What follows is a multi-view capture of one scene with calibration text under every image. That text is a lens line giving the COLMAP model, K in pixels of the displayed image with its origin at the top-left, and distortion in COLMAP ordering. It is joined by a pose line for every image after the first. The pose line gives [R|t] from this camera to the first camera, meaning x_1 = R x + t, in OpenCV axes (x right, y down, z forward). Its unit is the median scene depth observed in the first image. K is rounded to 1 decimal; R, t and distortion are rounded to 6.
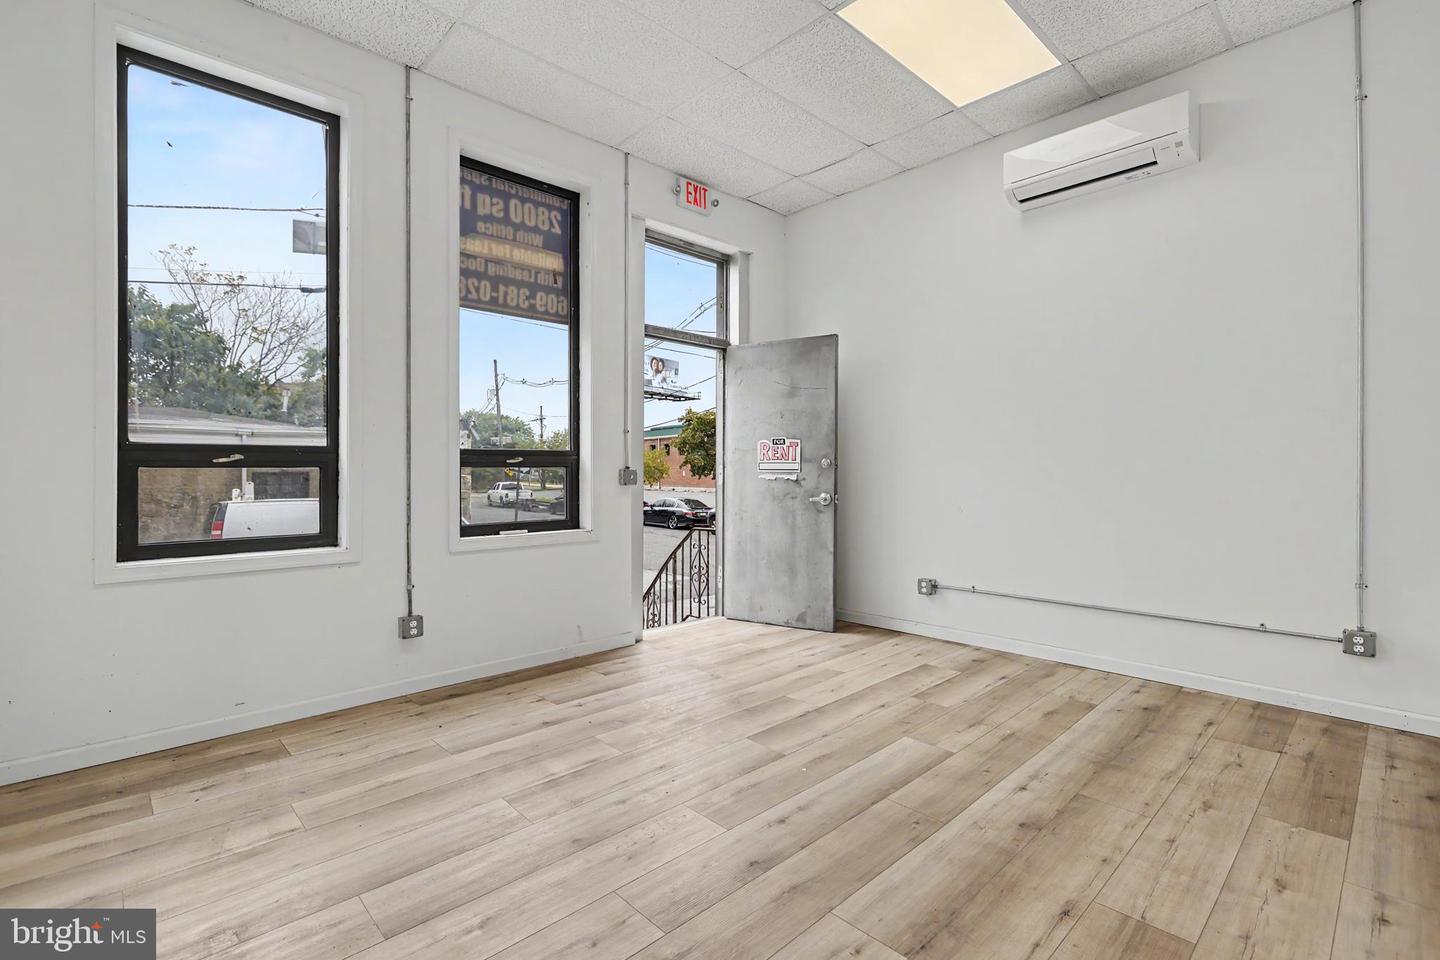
lens RADIAL K [[666.4, 0, 719.5], [0, 666.4, 472.8], [0, 0, 1]] dist [-0.002480, -0.000151]
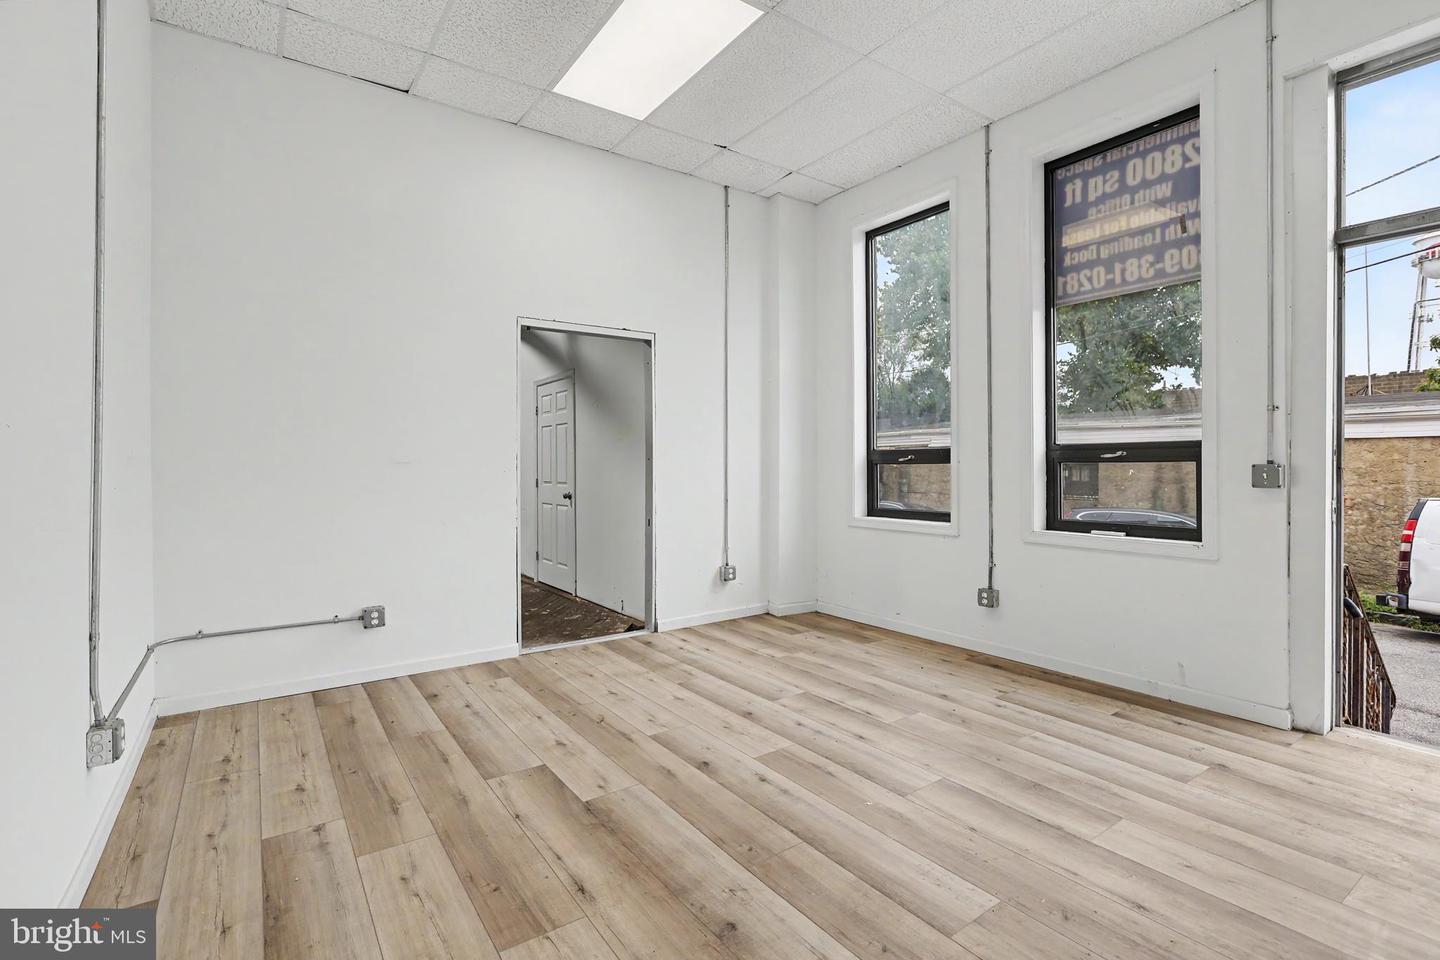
lens RADIAL K [[666.4, 0, 719.5], [0, 666.4, 472.8], [0, 0, 1]] dist [-0.002480, -0.000151]
pose [[-0.148450, 0.014306, -0.988817, 0.933368], [0.001516, 0.999897, 0.014239, -0.011452], [0.988919, 0.000615, -0.148456, 0.839372]]
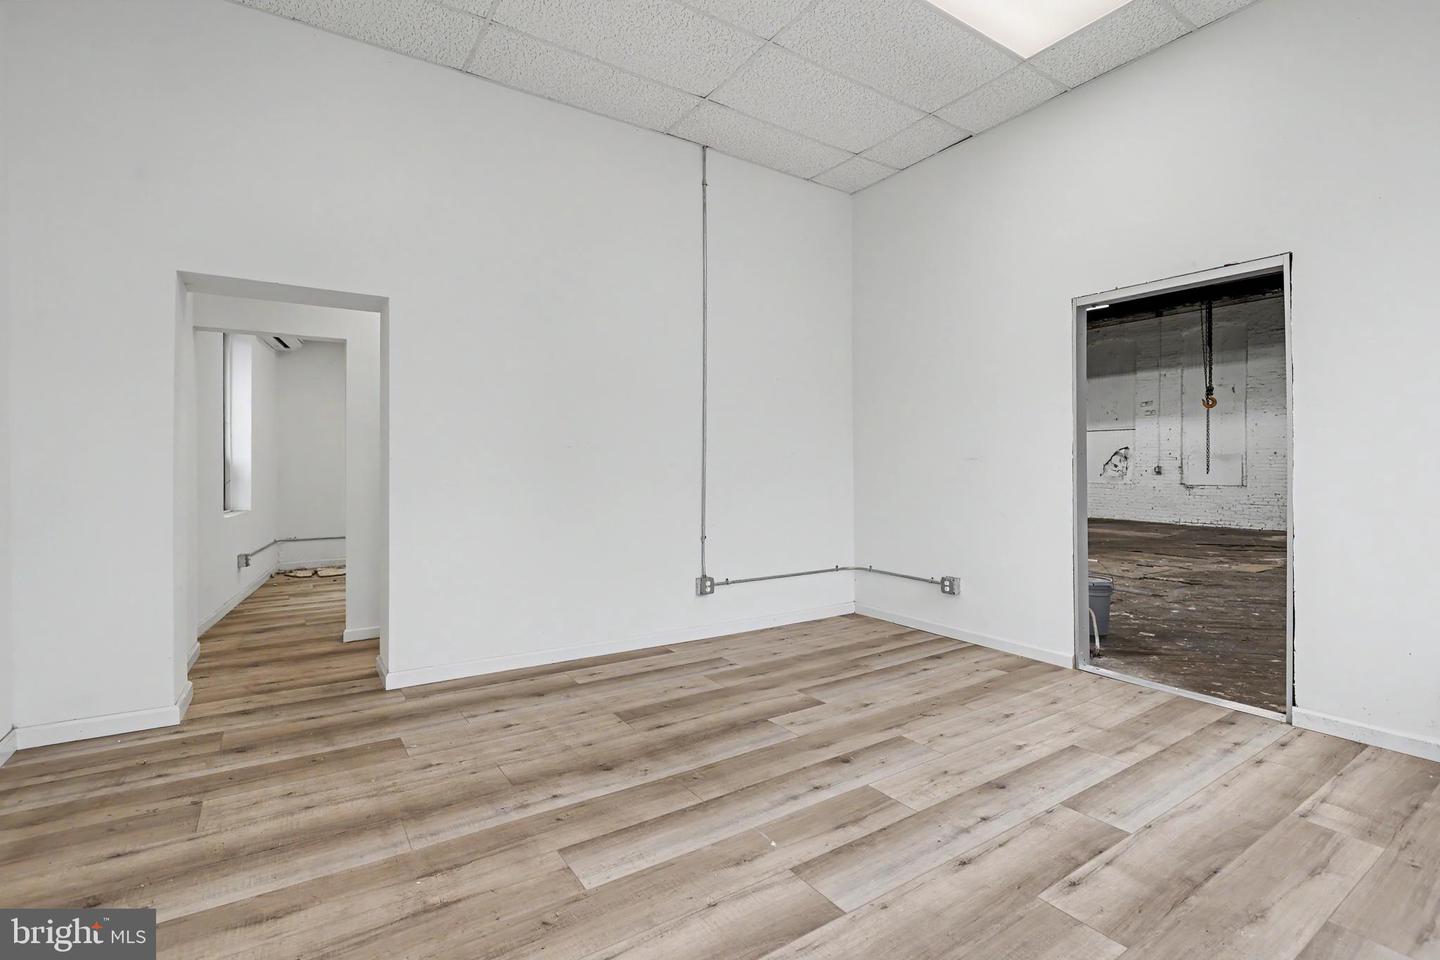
lens RADIAL K [[658.5, 0, 712.9], [0, 658.5, 451.8], [0, 0, 1]] dist [-0.004179, -0.000256]
pose [[-0.983355, 0.005885, 0.181599, 0.048085], [0.002914, 0.999858, -0.016623, -0.005893], [-0.181671, -0.015817, -0.983232, 1.606862]]
